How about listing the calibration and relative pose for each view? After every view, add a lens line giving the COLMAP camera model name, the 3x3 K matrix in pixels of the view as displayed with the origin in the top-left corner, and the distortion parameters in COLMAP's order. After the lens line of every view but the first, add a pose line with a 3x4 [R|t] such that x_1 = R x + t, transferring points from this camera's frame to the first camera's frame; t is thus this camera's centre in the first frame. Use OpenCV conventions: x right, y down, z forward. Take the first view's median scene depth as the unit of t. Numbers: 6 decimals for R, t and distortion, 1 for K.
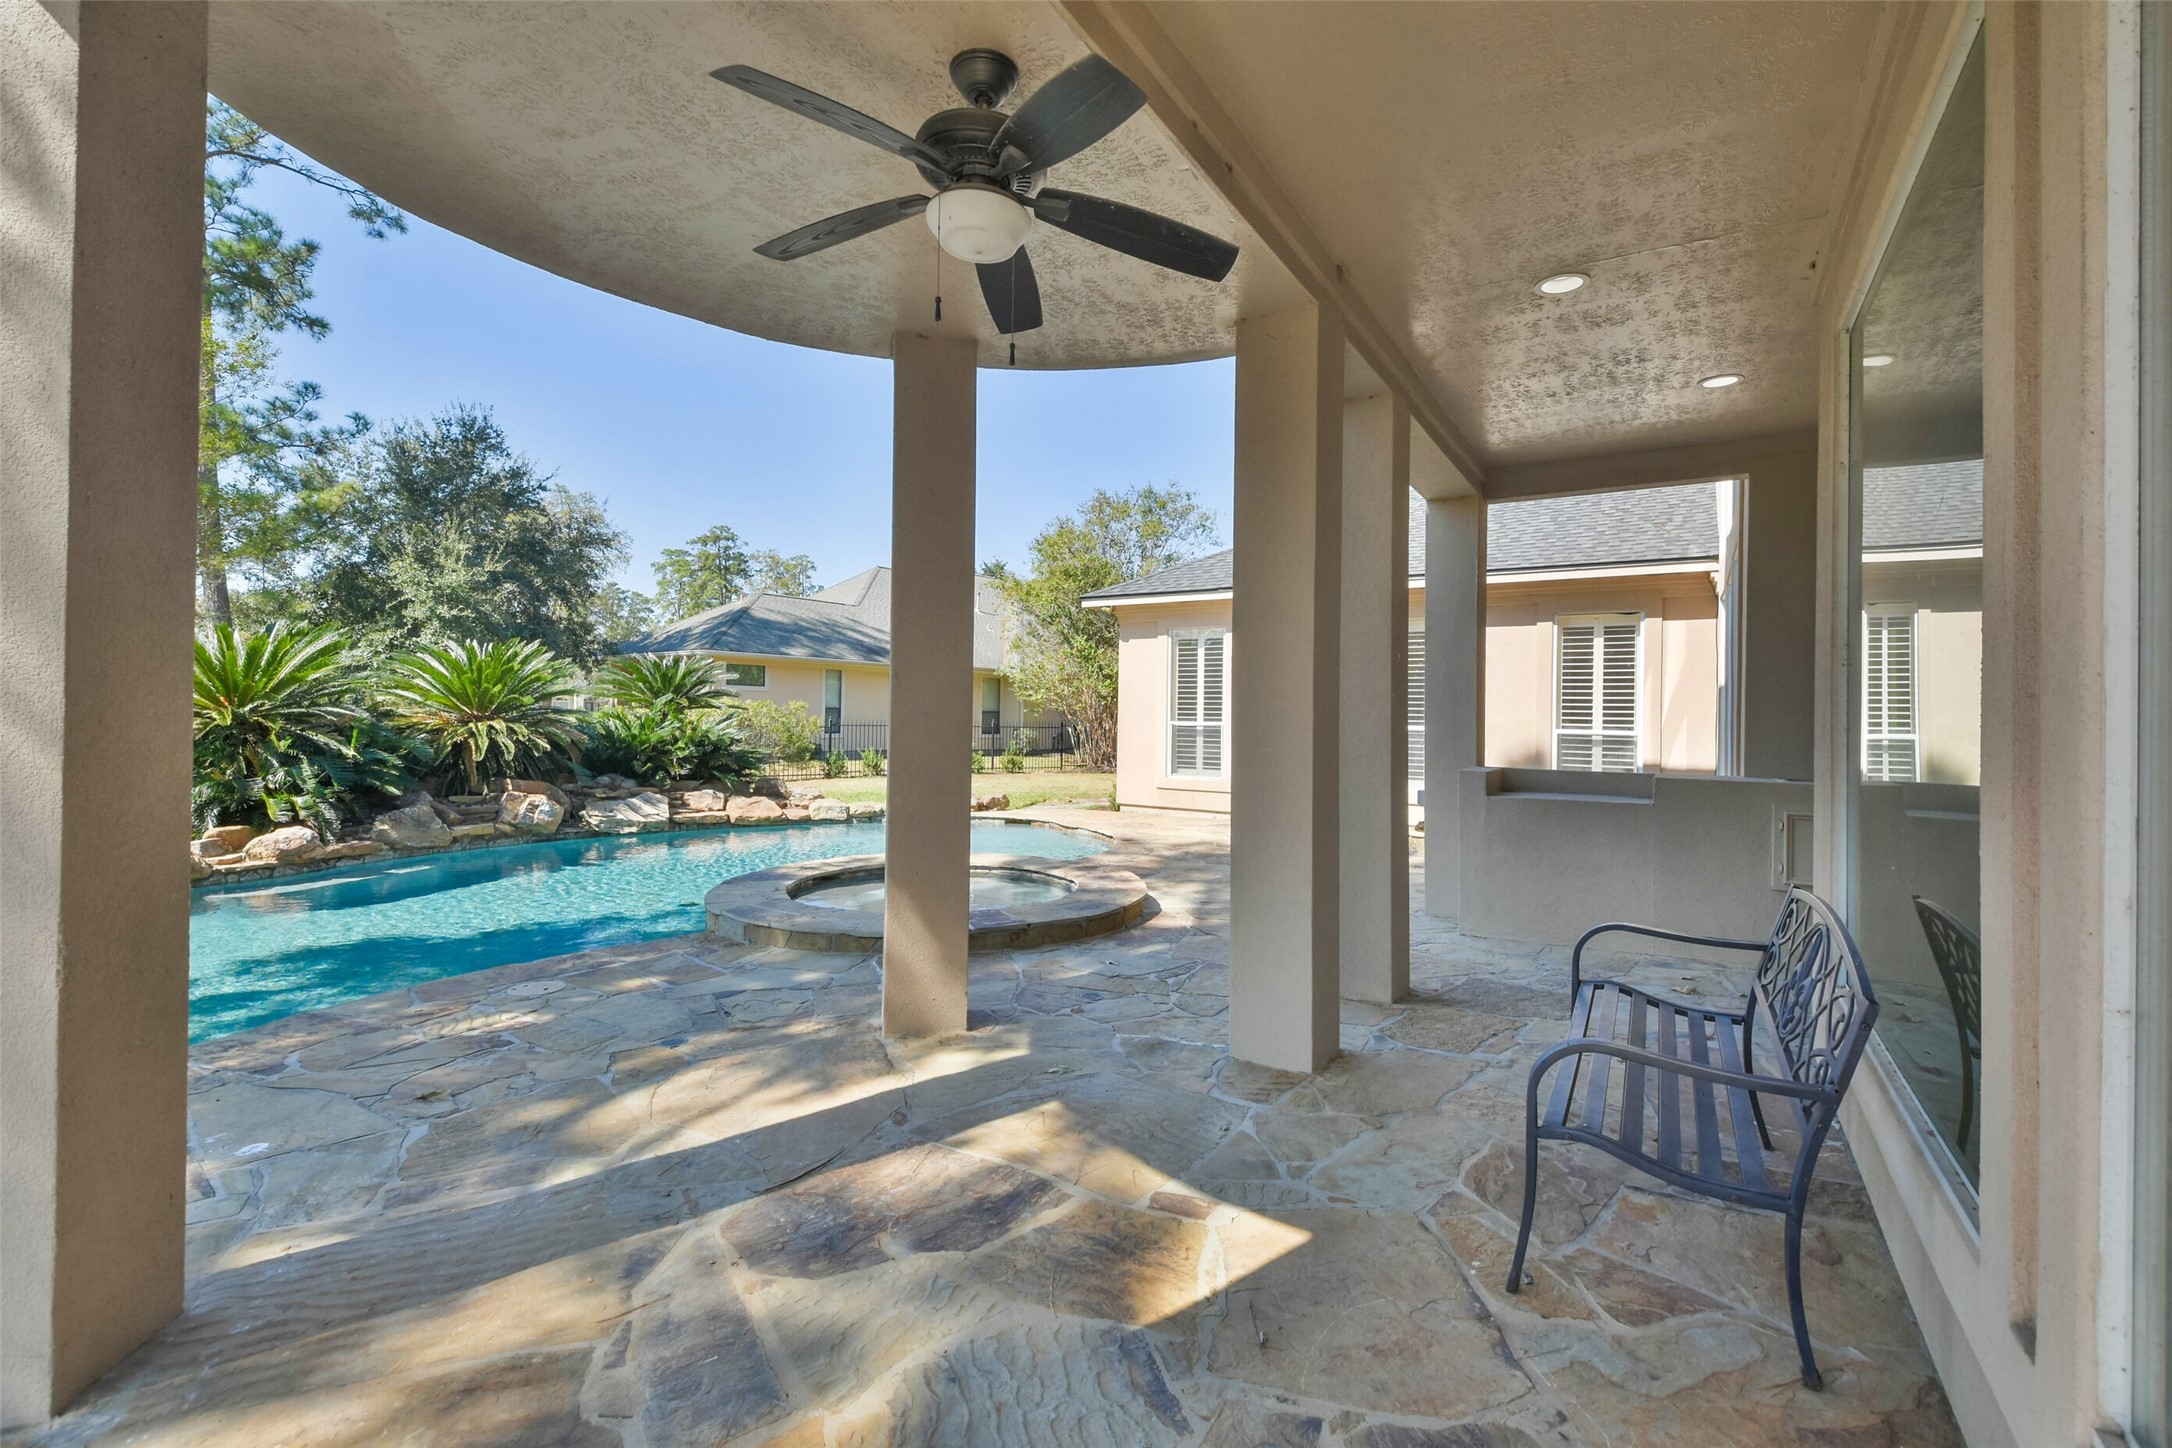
lens RADIAL K [[964.0, 0, 1091.7], [0, 964.0, 703.0], [0, 0, 1]] dist [0.012367, -0.006375]
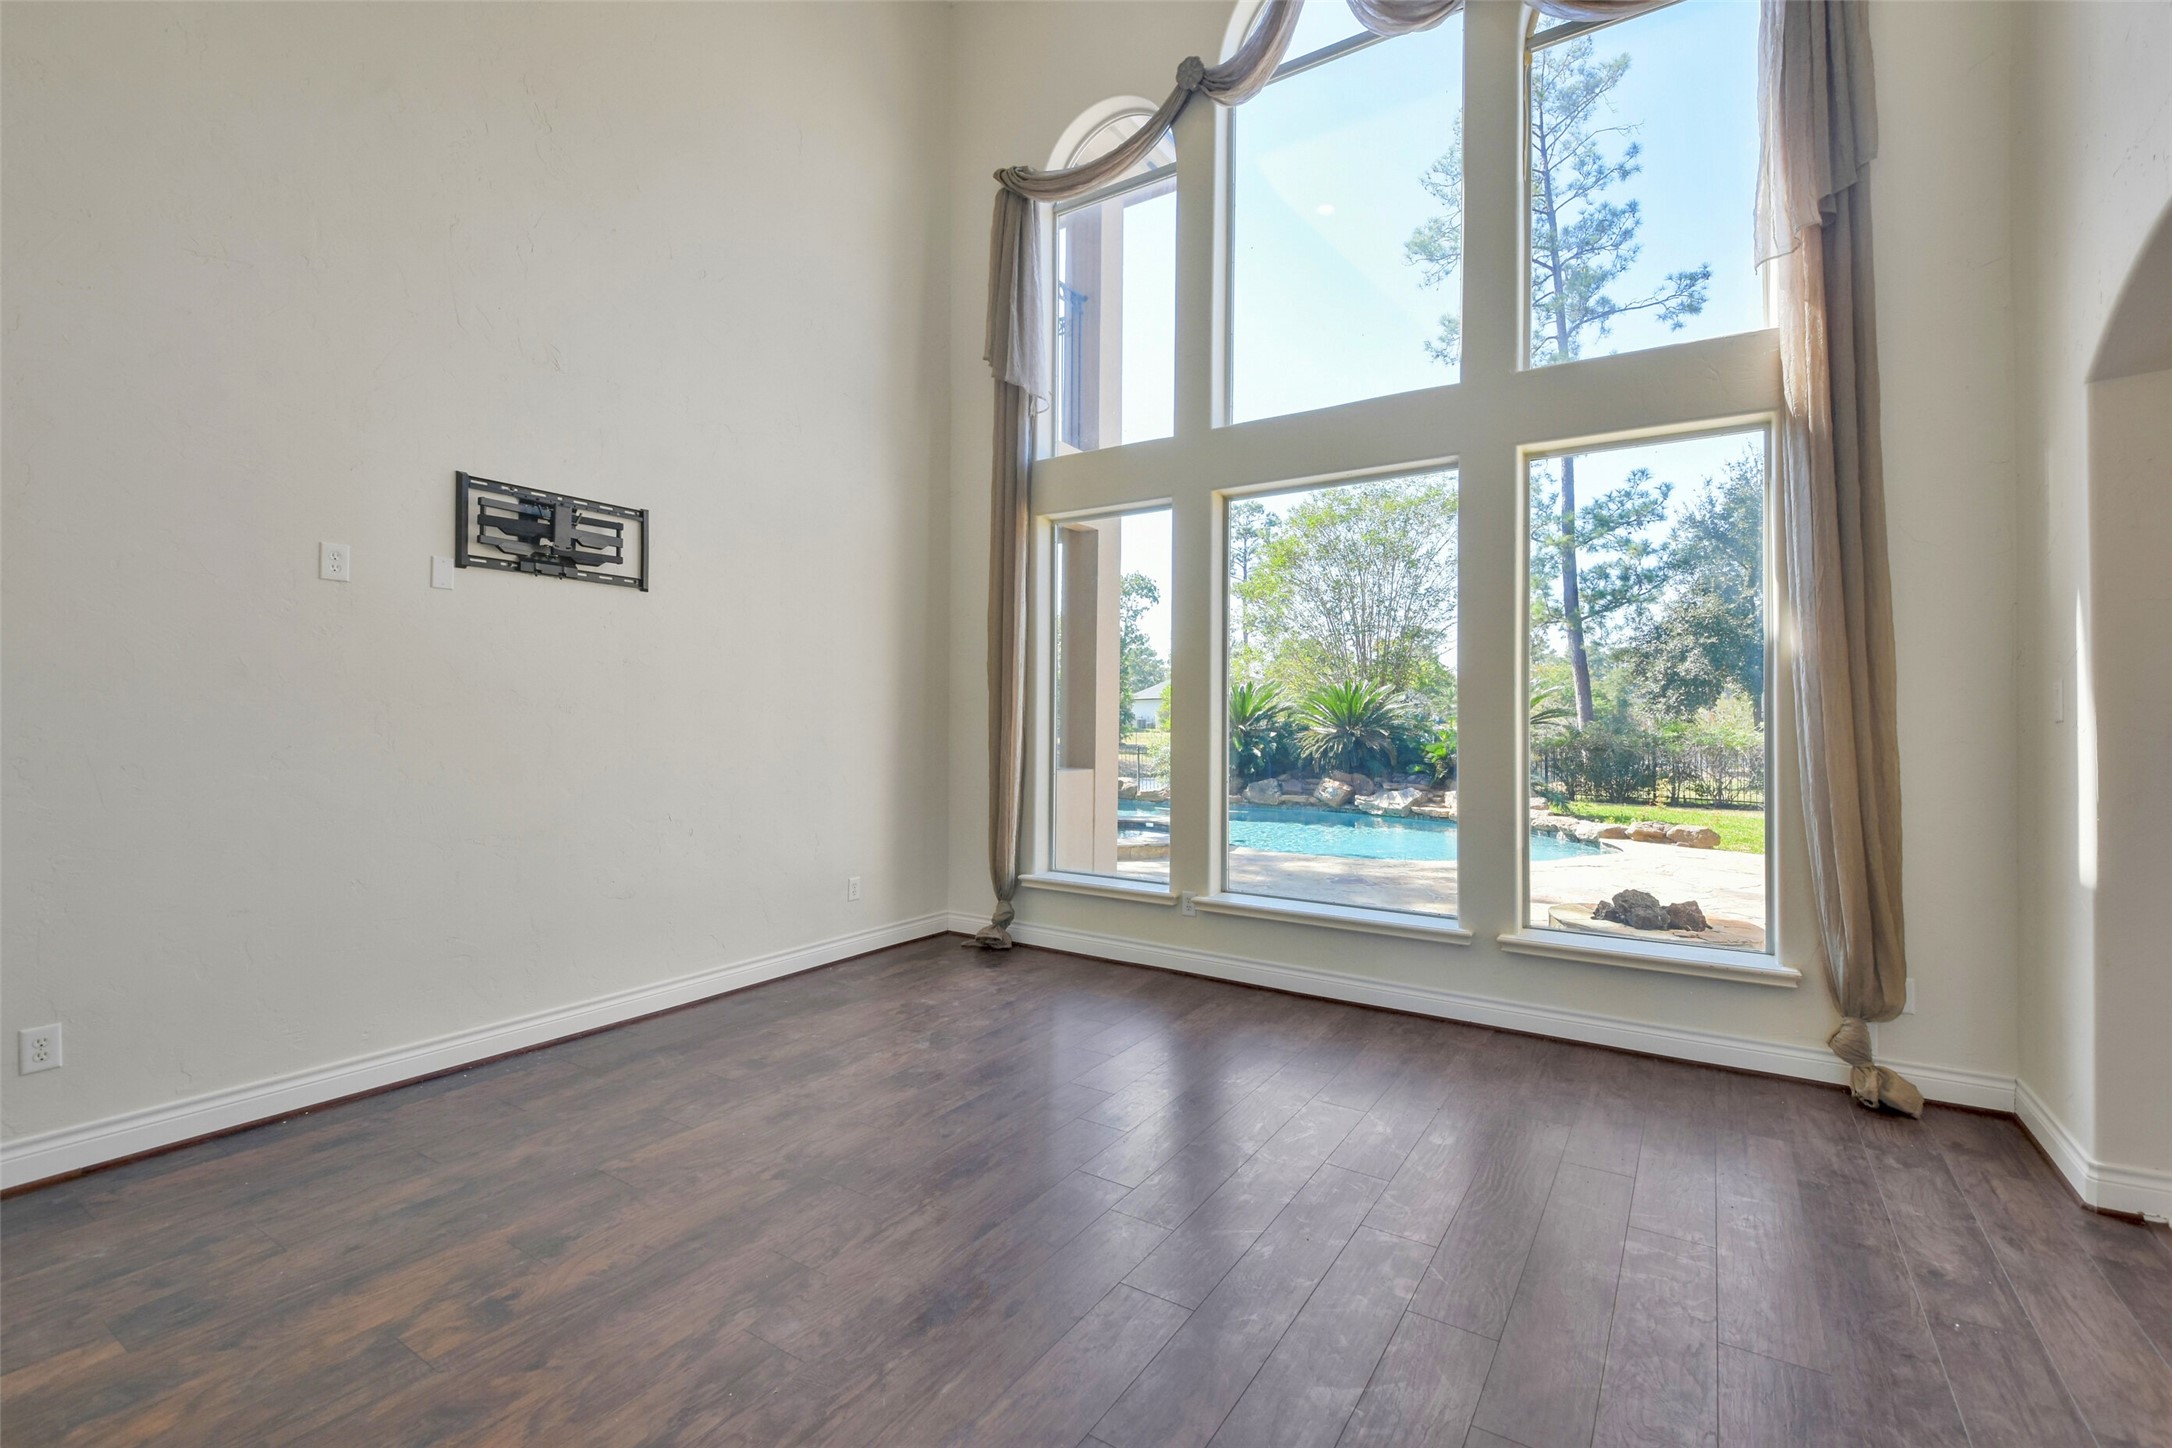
lens RADIAL K [[964.0, 0, 1091.6], [0, 964.0, 727.5], [0, 0, 1]] dist [0.012367, -0.006375]
pose [[-0.006883, -0.005095, -0.999963, 0.739873], [0.006680, 0.999964, -0.005141, 0.012661], [0.999954, -0.006715, -0.006849, 0.501048]]
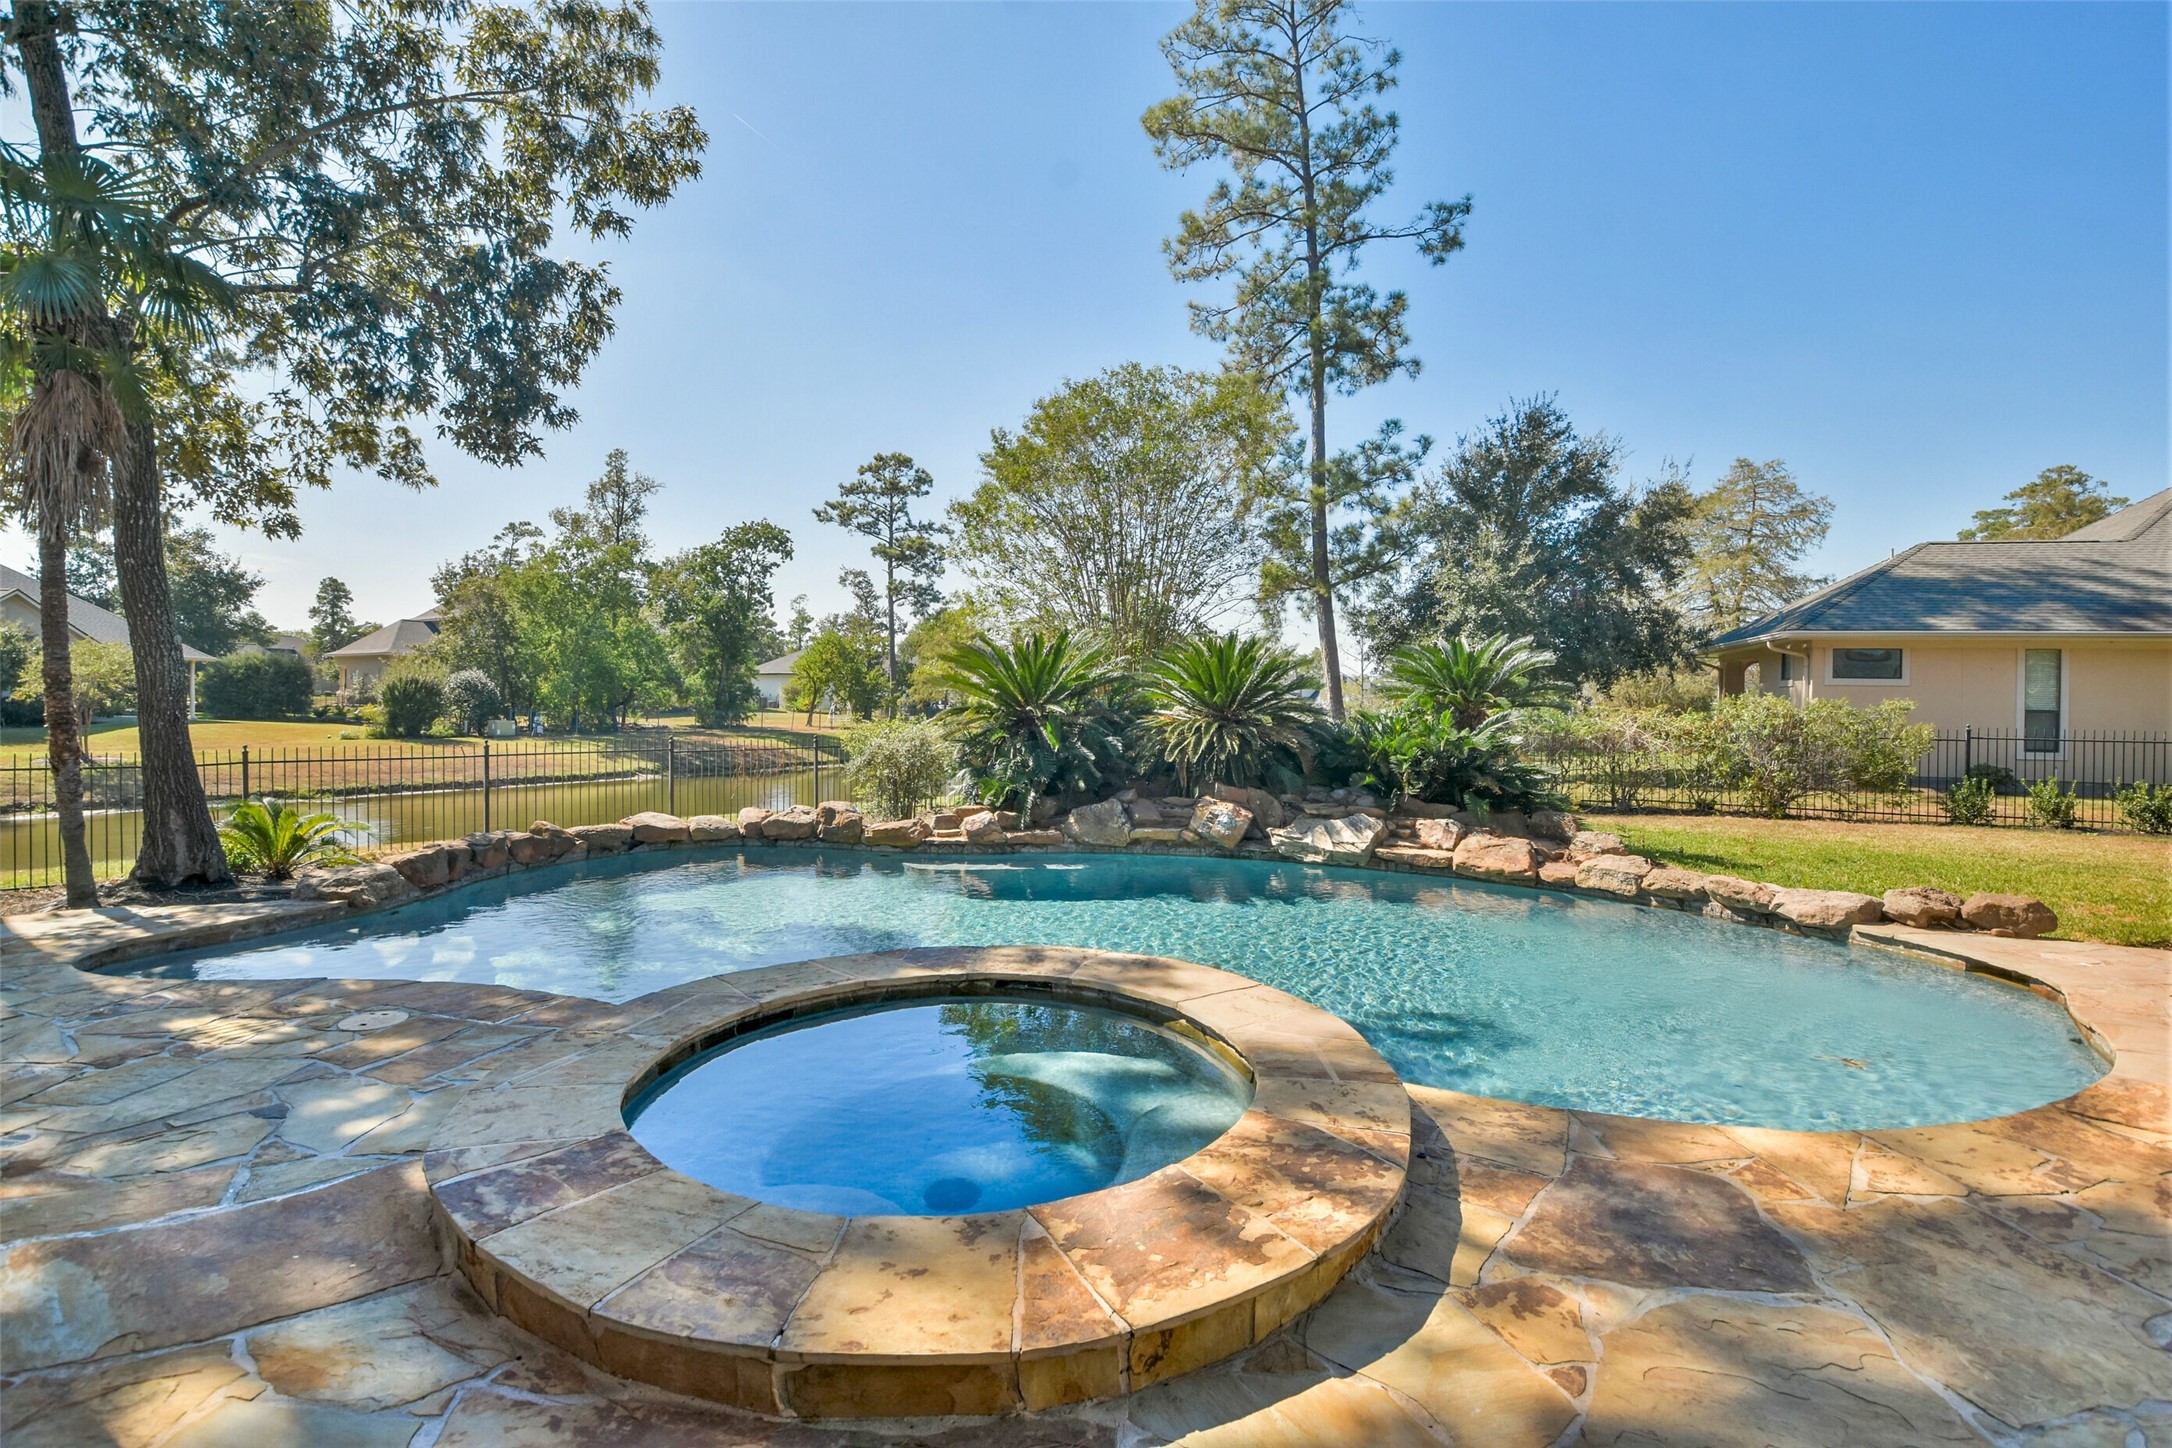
lens RADIAL K [[964.0, 0, 1088.9], [0, 964.0, 691.3], [0, 0, 1]] dist [0.012367, -0.006375]
pose [[0.375364, -0.019500, -0.926673, 0.147414], [0.000883, 0.999786, -0.020681, 0.010057], [0.926877, 0.006945, 0.375300, 0.445326]]
